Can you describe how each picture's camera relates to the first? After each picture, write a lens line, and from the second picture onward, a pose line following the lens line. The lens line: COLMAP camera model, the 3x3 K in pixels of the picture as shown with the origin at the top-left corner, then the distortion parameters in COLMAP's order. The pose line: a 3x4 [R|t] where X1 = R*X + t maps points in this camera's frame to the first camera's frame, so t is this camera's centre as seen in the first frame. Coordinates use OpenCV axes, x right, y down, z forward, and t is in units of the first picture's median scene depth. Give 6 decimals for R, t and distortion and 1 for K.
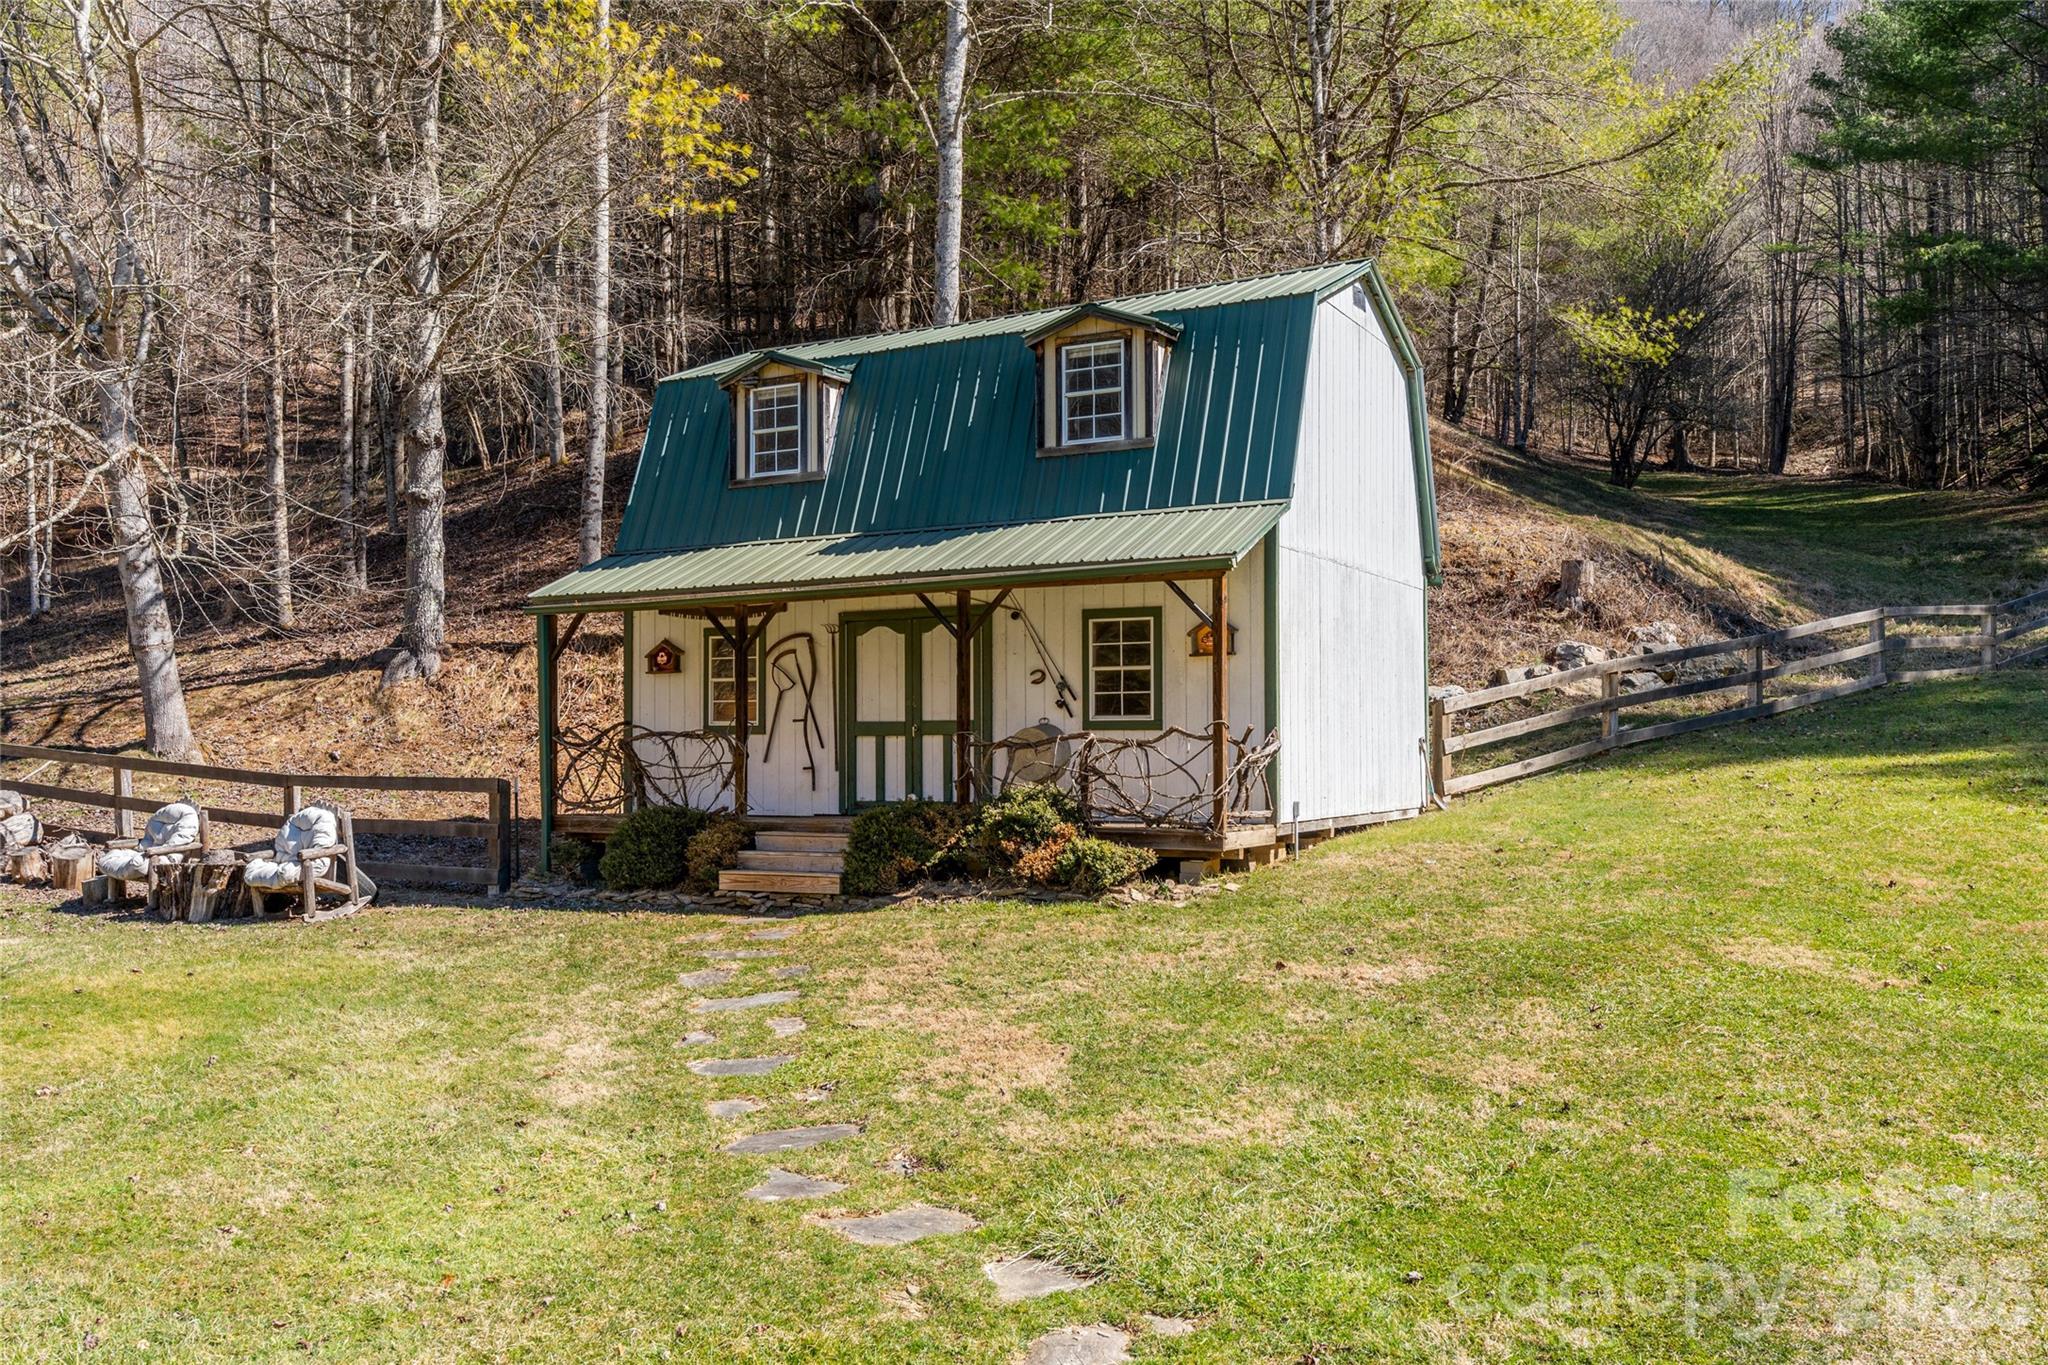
lens RADIAL K [[1677.8, 0, 1020.7], [0, 1677.8, 703.6], [0, 0, 1]] dist [0.001692, -0.003177]
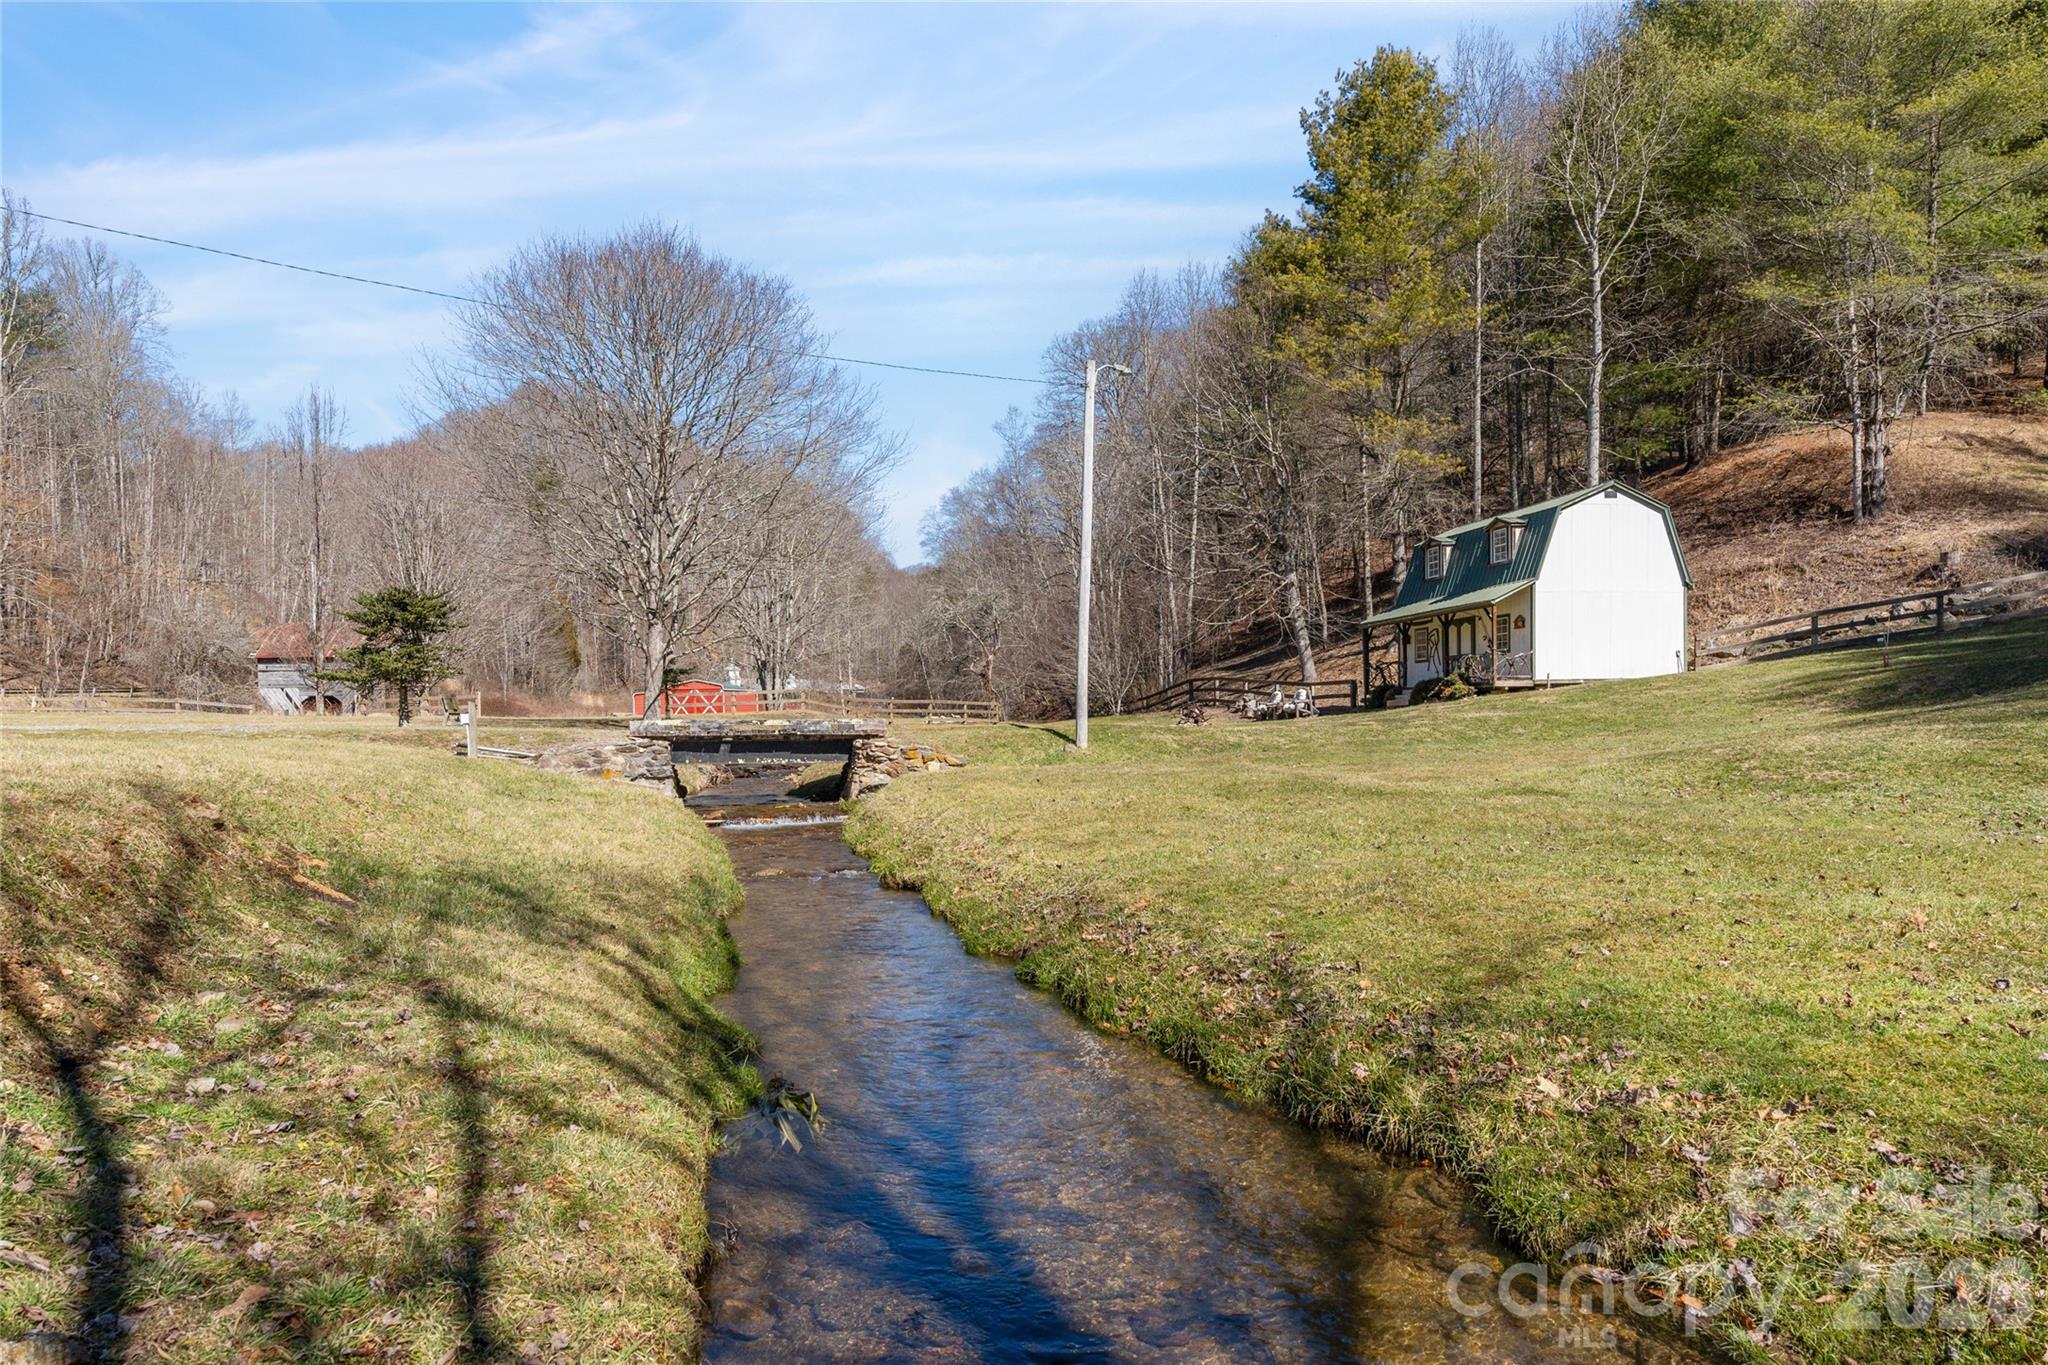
lens RADIAL K [[1287.4, 0, 1014.6], [0, 1287.4, 823.2], [0, 0, 1]] dist [0.002776, -0.000003]
pose [[0.650867, 0.040587, -0.758106, 1.210607], [0.039378, 0.995421, 0.087099, 0.079953], [0.758170, -0.086542, 0.646288, -1.195999]]
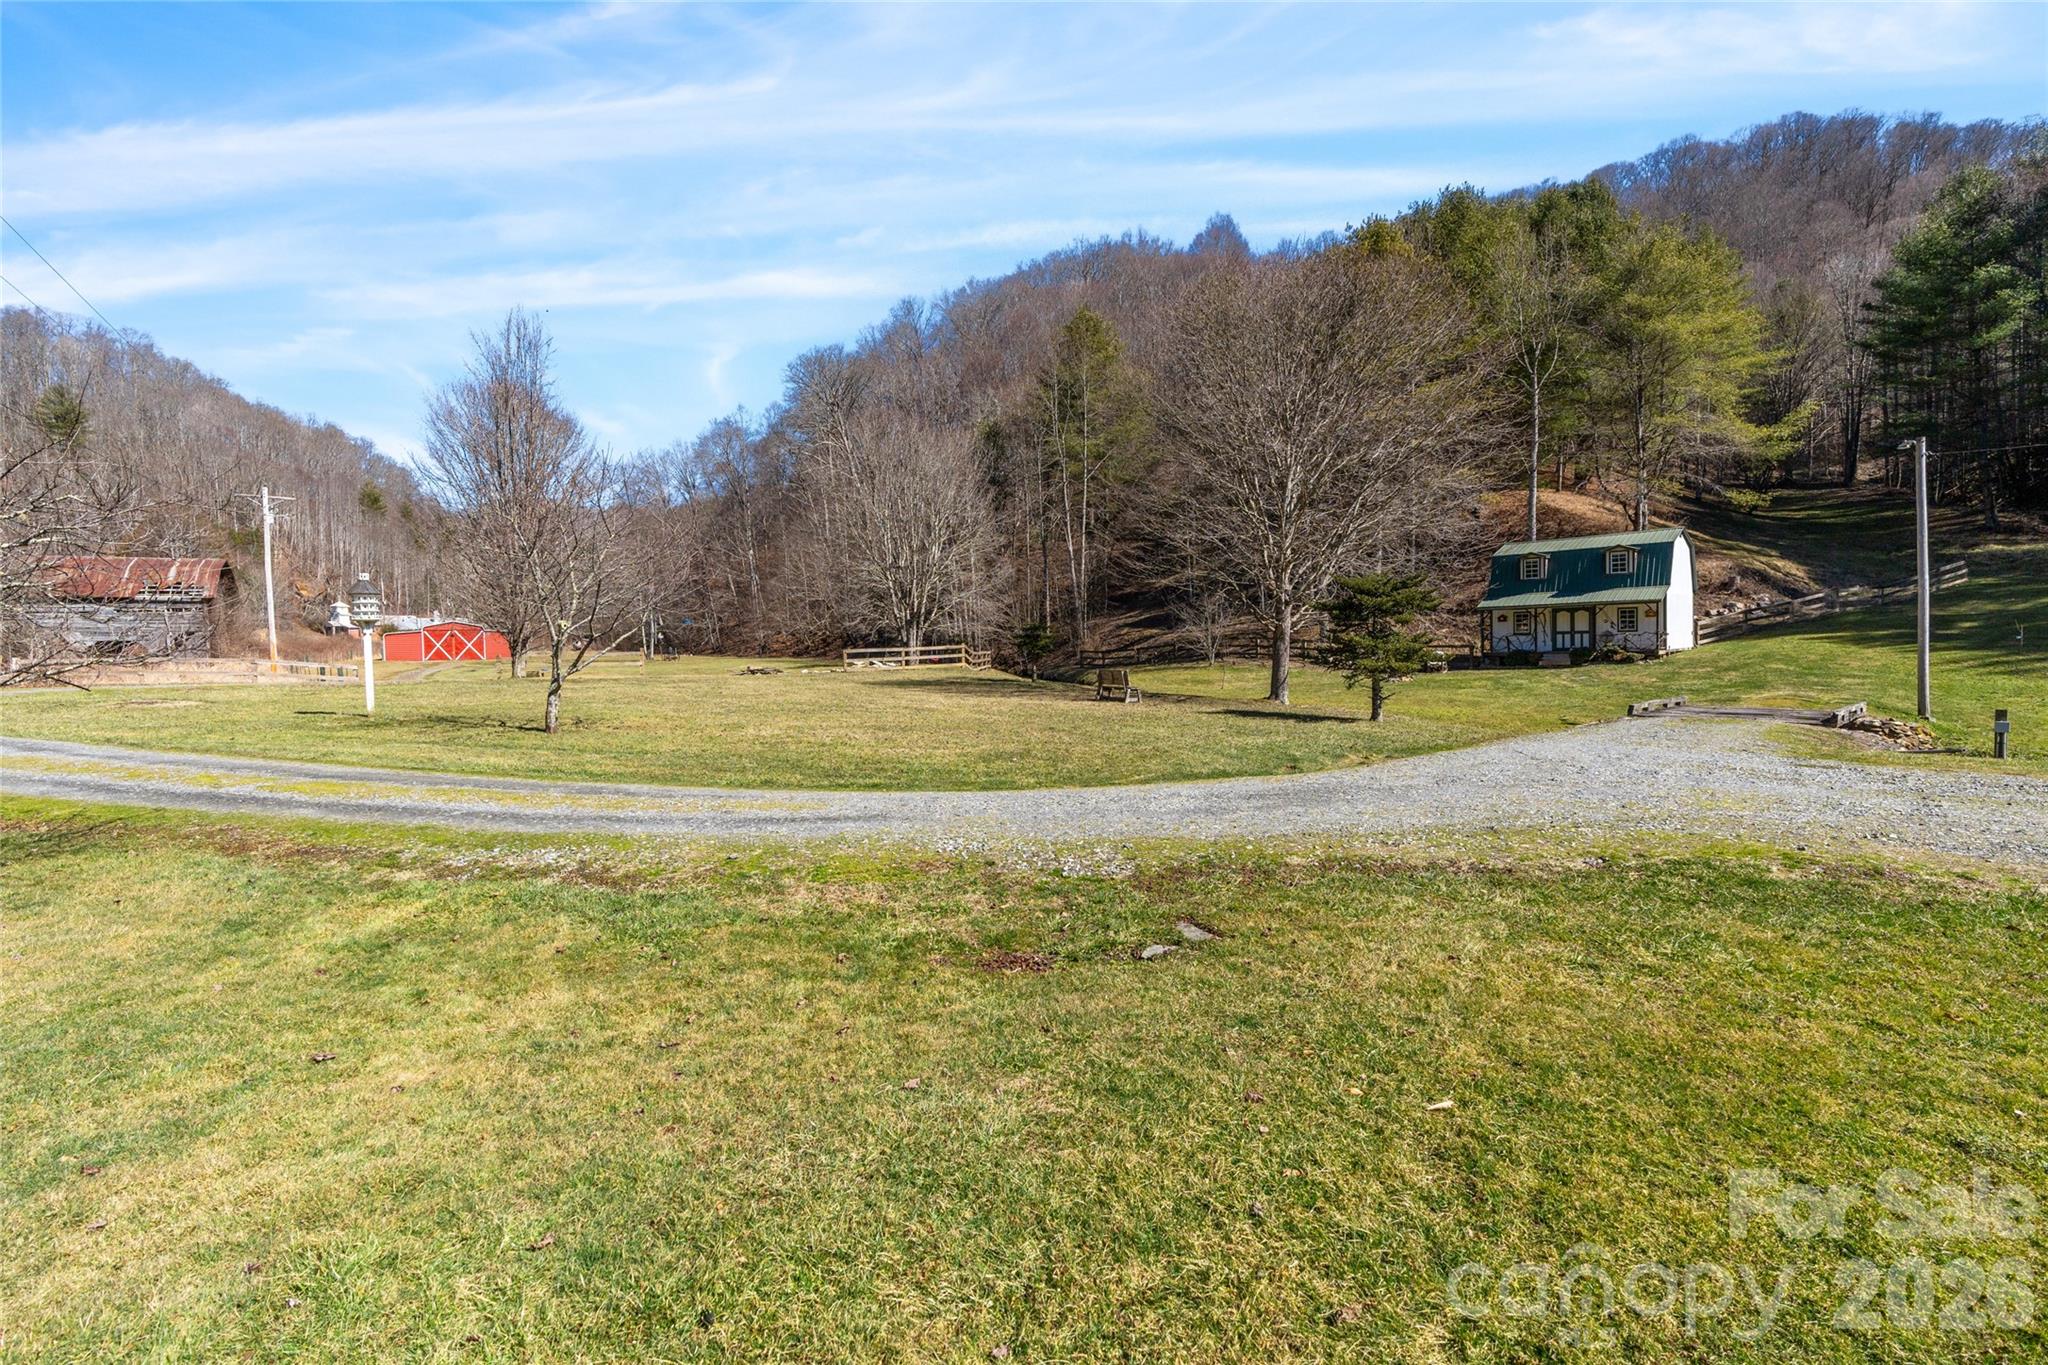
lens RADIAL K [[923.8, 0, 1033.3], [0, 923.8, 654.8], [0, 0, 1]] dist [-0.007123, 0.002704]
pose [[0.948814, -0.017831, -0.315331, -0.677058], [0.031356, 0.998791, 0.037871, -0.067767], [0.314275, -0.045820, 0.948226, -1.929498]]
